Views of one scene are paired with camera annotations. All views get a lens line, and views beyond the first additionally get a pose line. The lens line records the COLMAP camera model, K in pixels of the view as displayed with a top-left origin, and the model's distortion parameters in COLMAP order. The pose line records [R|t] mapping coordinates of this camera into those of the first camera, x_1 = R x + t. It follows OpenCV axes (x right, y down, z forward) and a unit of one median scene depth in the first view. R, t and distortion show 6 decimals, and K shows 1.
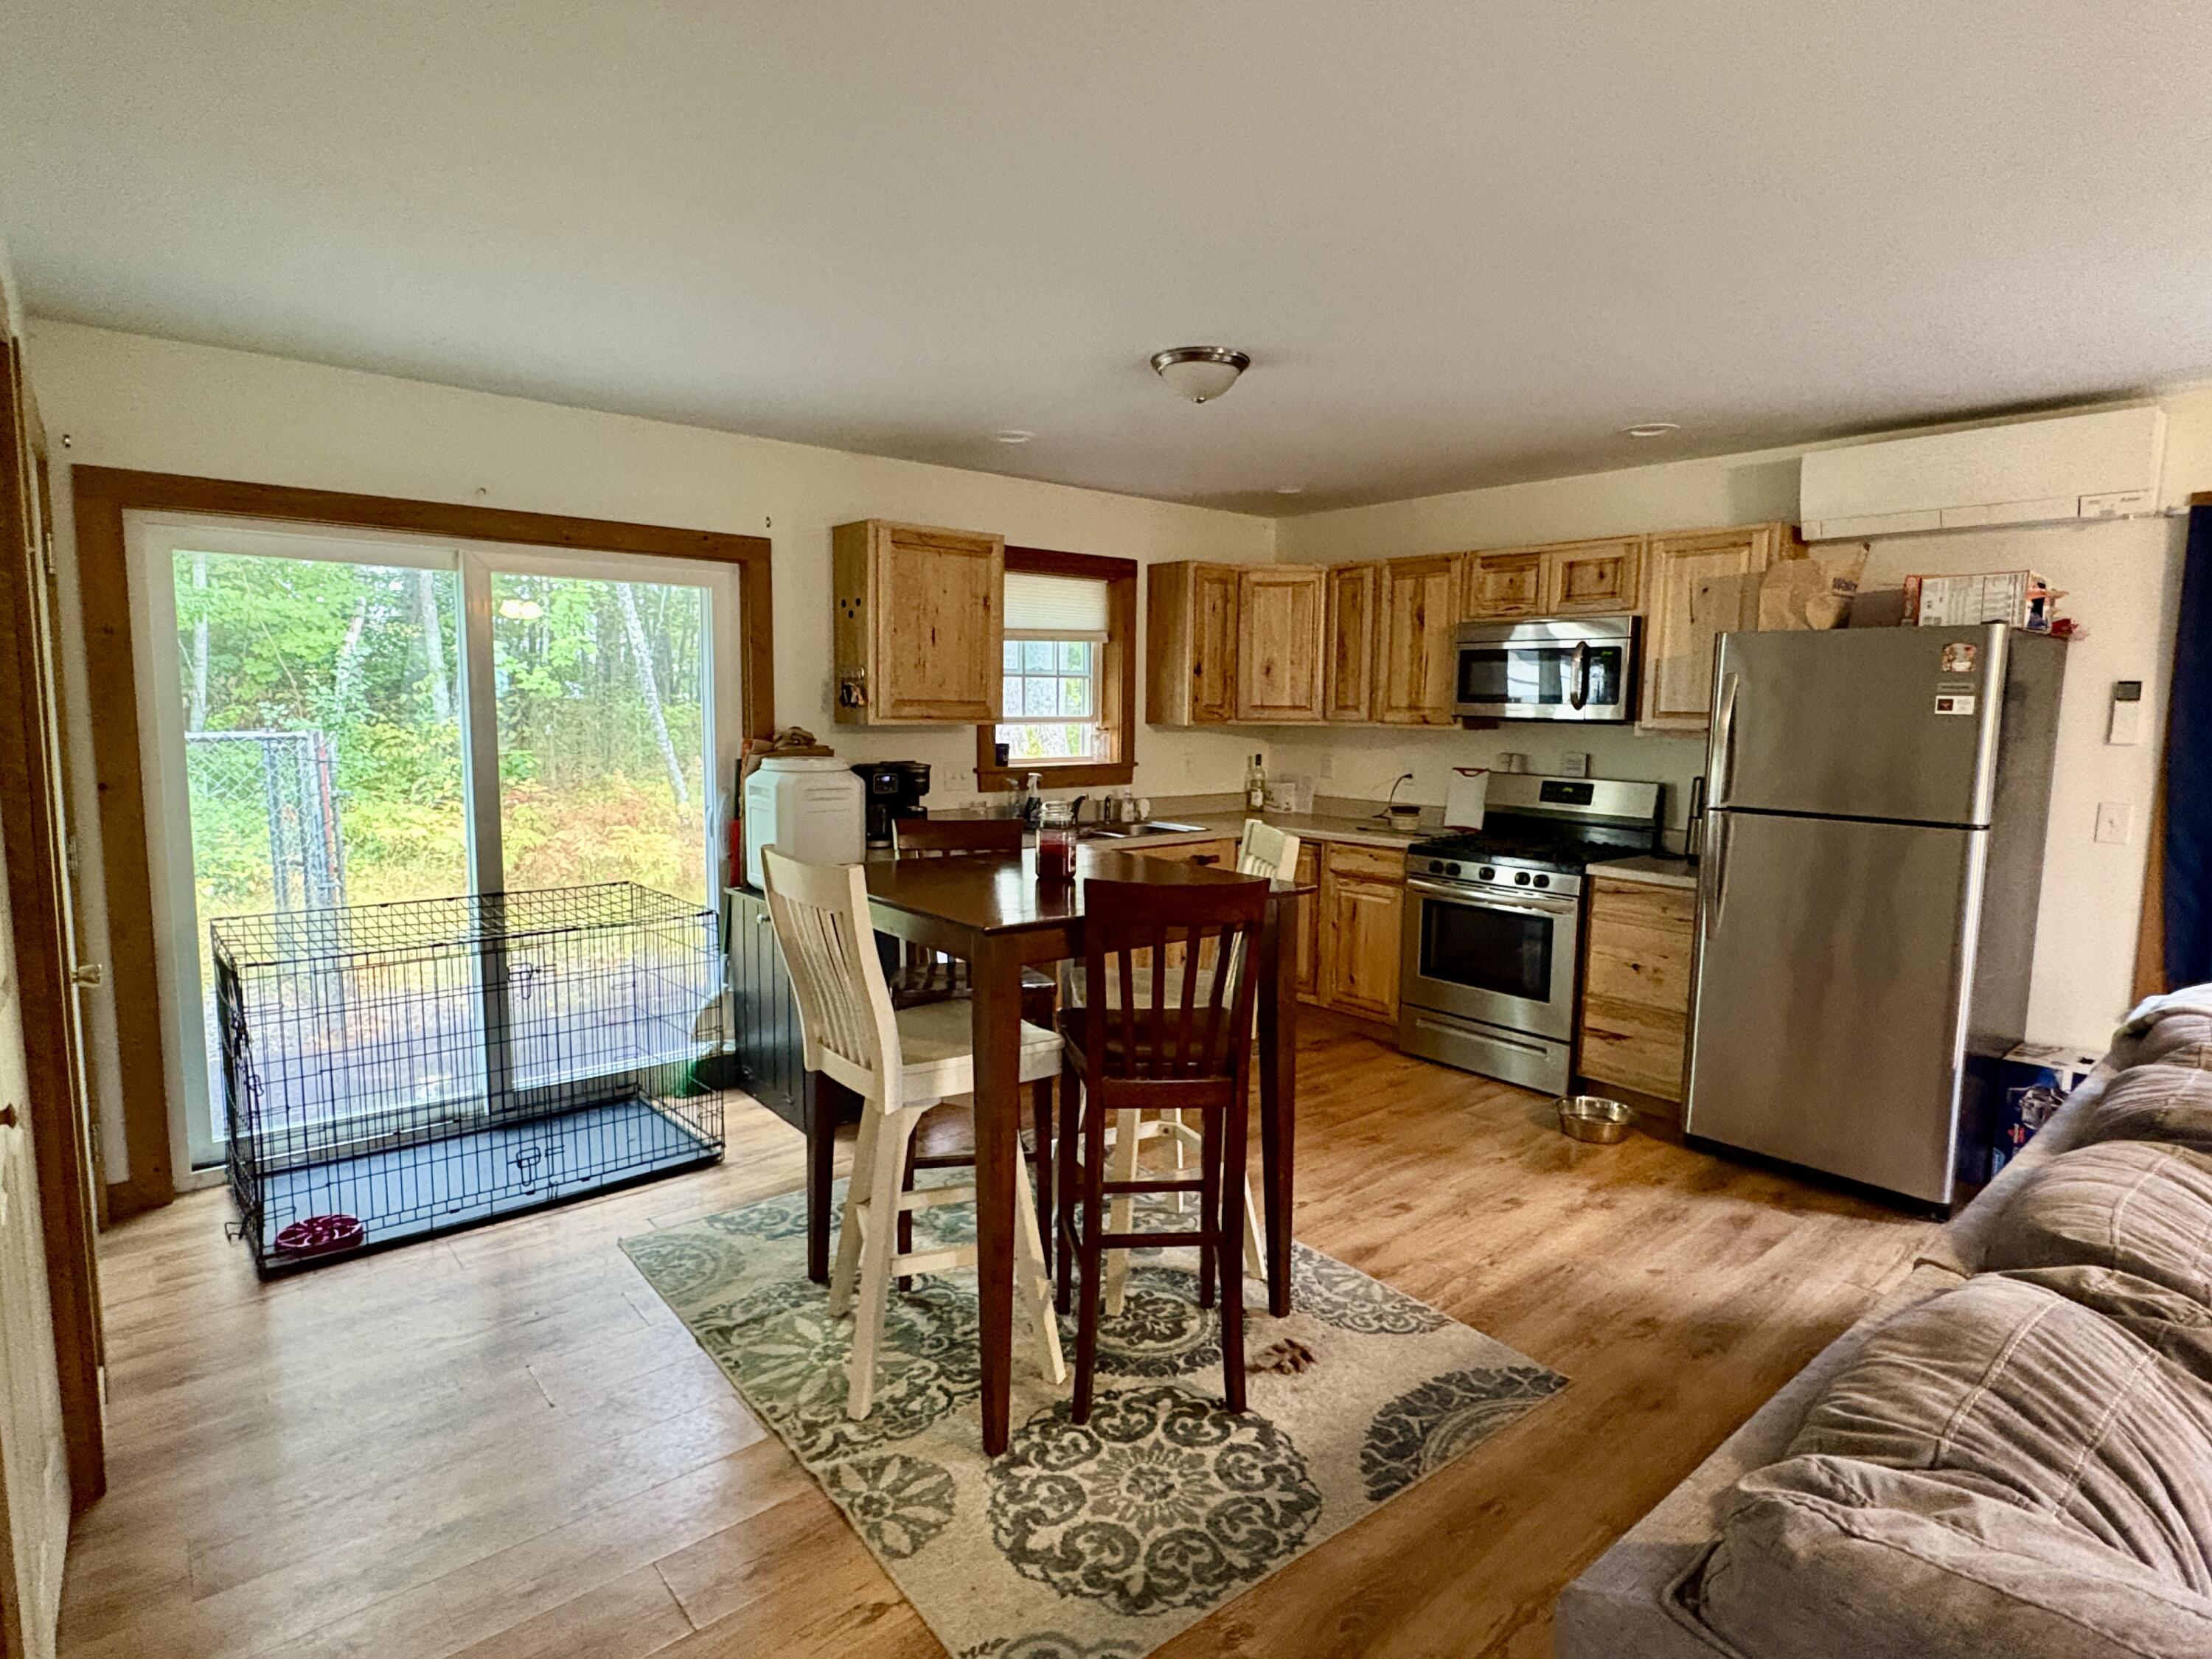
lens RADIAL K [[1164.5, 0, 1116.4], [0, 1164.5, 829.5], [0, 0, 1]] dist [0.001010, 0.000438]
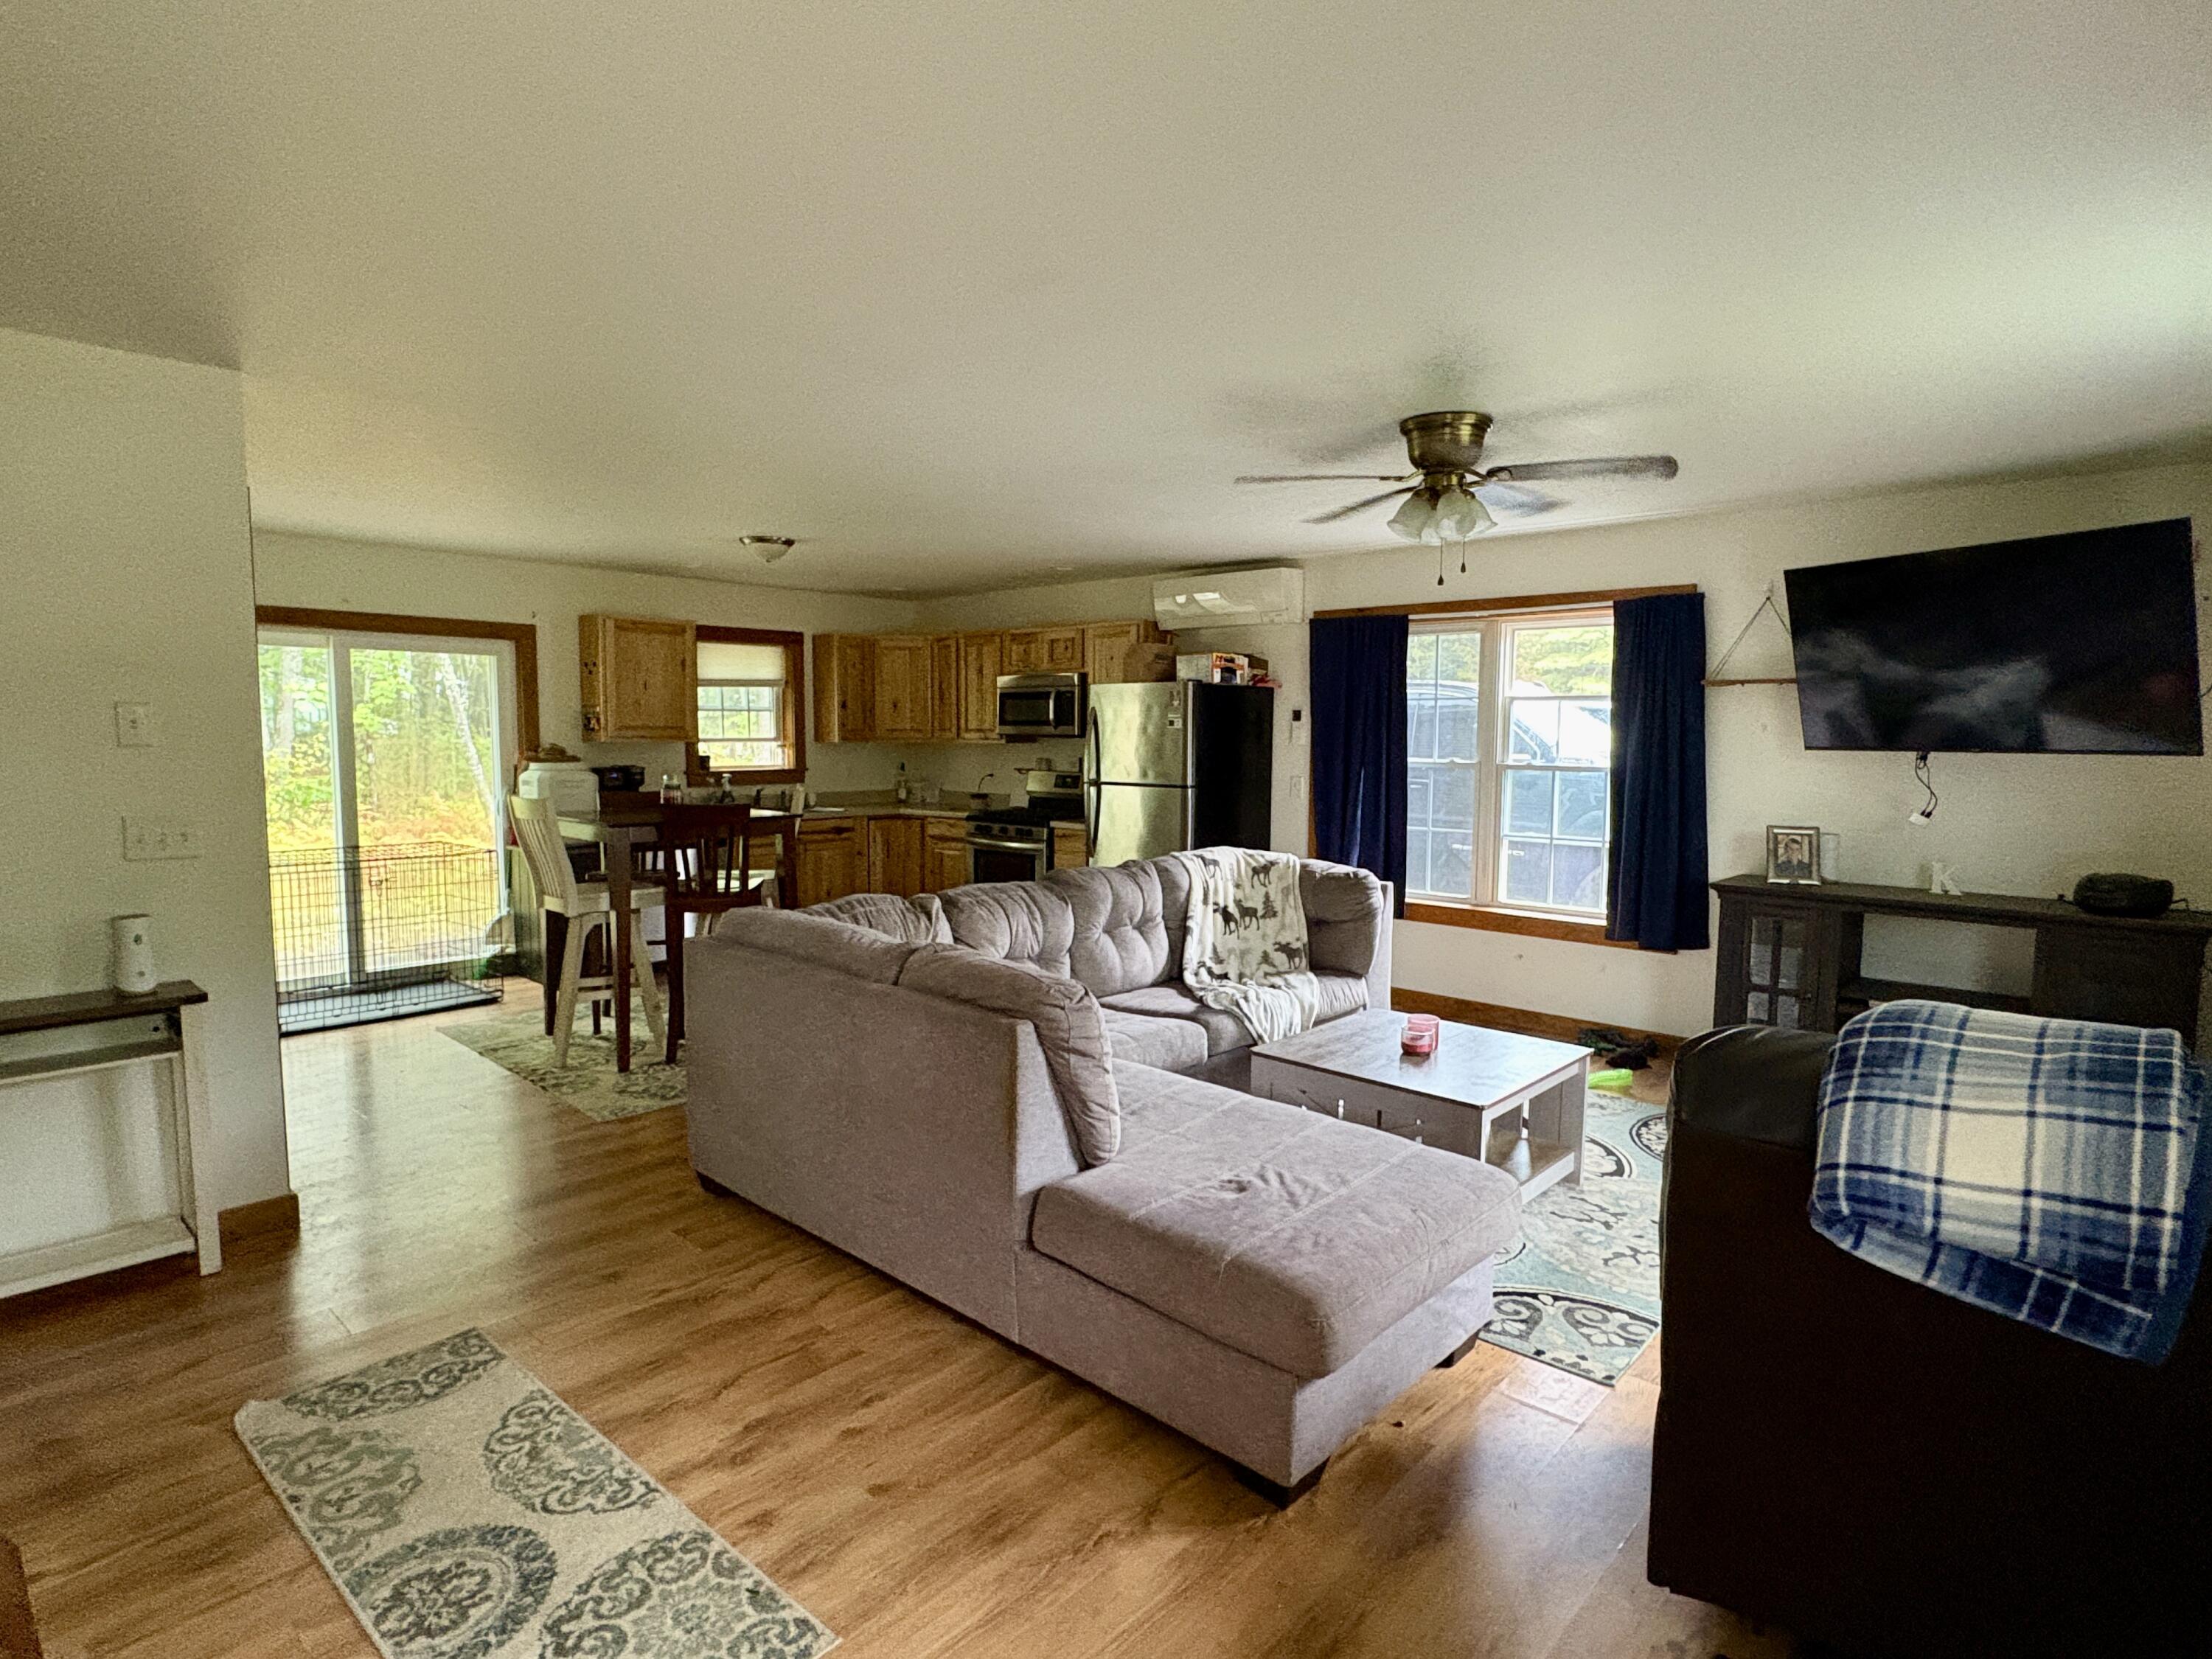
lens RADIAL K [[1164.5, 0, 1105.1], [0, 1164.5, 826.2], [0, 0, 1]] dist [0.001010, 0.000438]
pose [[0.992835, -0.017516, 0.118205, 0.260080], [0.021068, 0.999361, -0.028873, 0.079794], [-0.117623, 0.031157, 0.992569, -0.609372]]
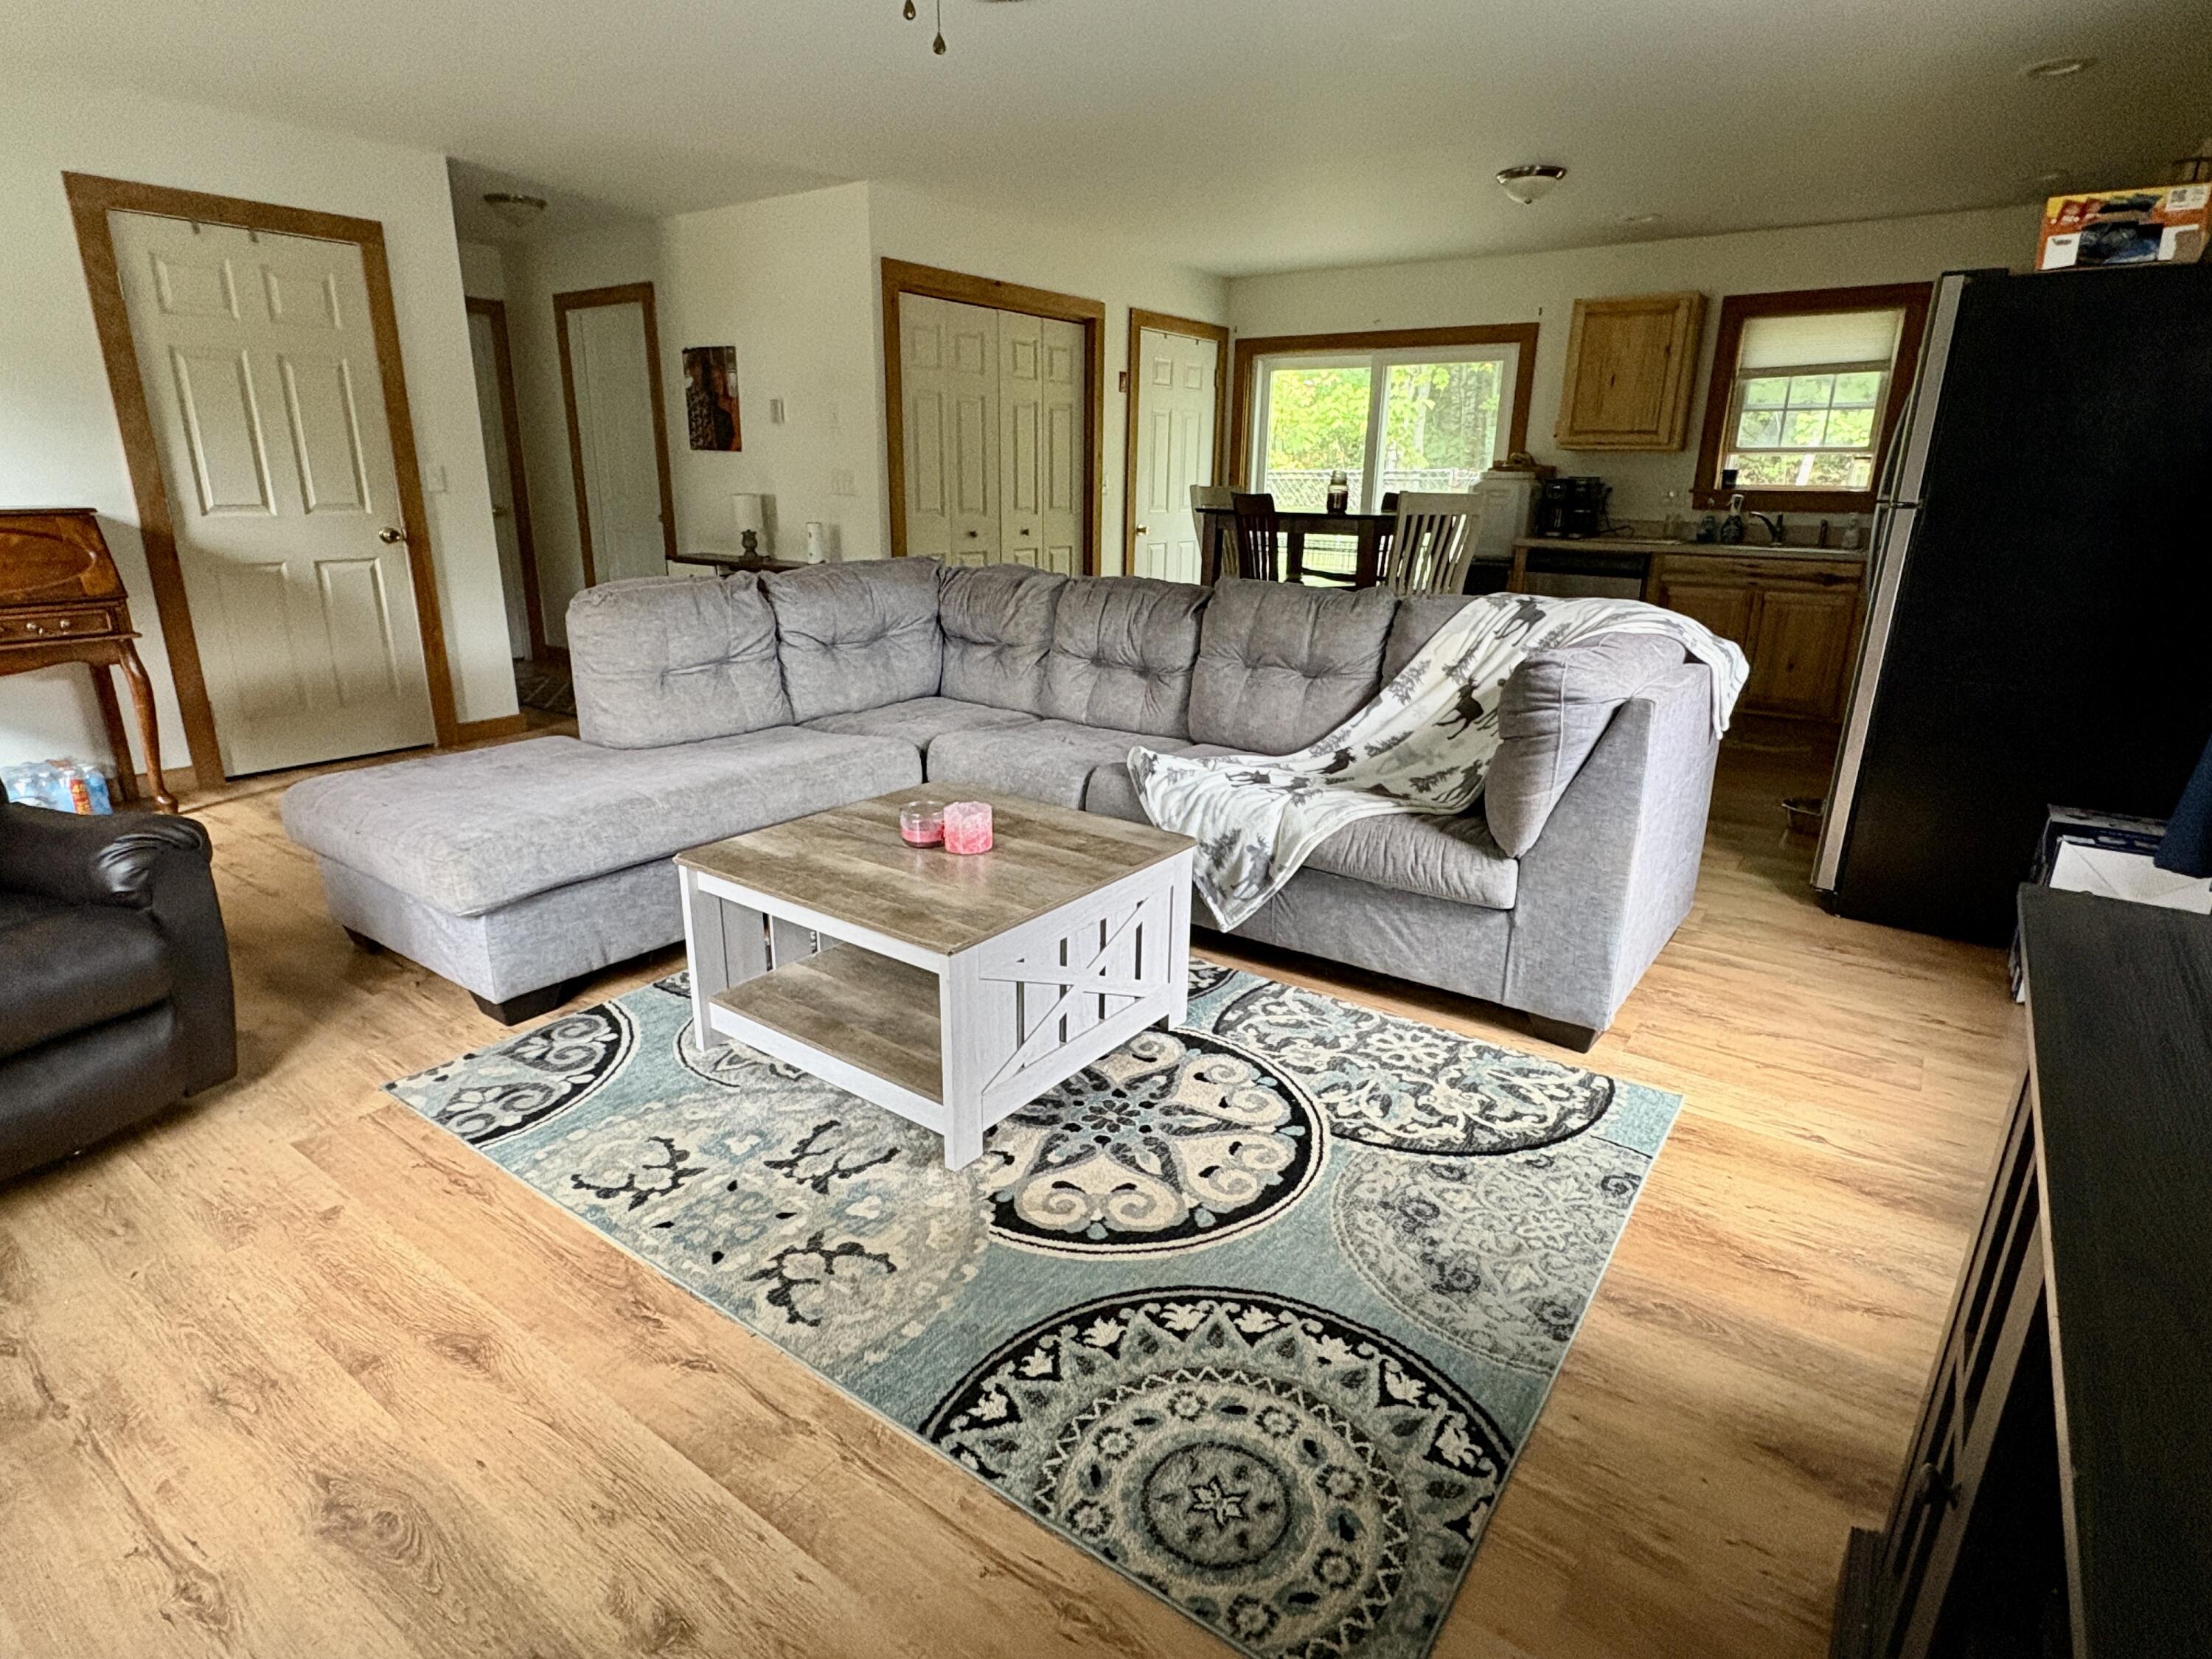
lens RADIAL K [[1164.5, 0, 1102.4], [0, 1164.5, 823.6], [0, 0, 1]] dist [0.001010, 0.000438]
pose [[0.229441, 0.271058, -0.934818, 1.082795], [-0.120960, 0.960935, 0.248942, 0.062647], [0.965777, 0.055958, 0.253266, 0.099120]]
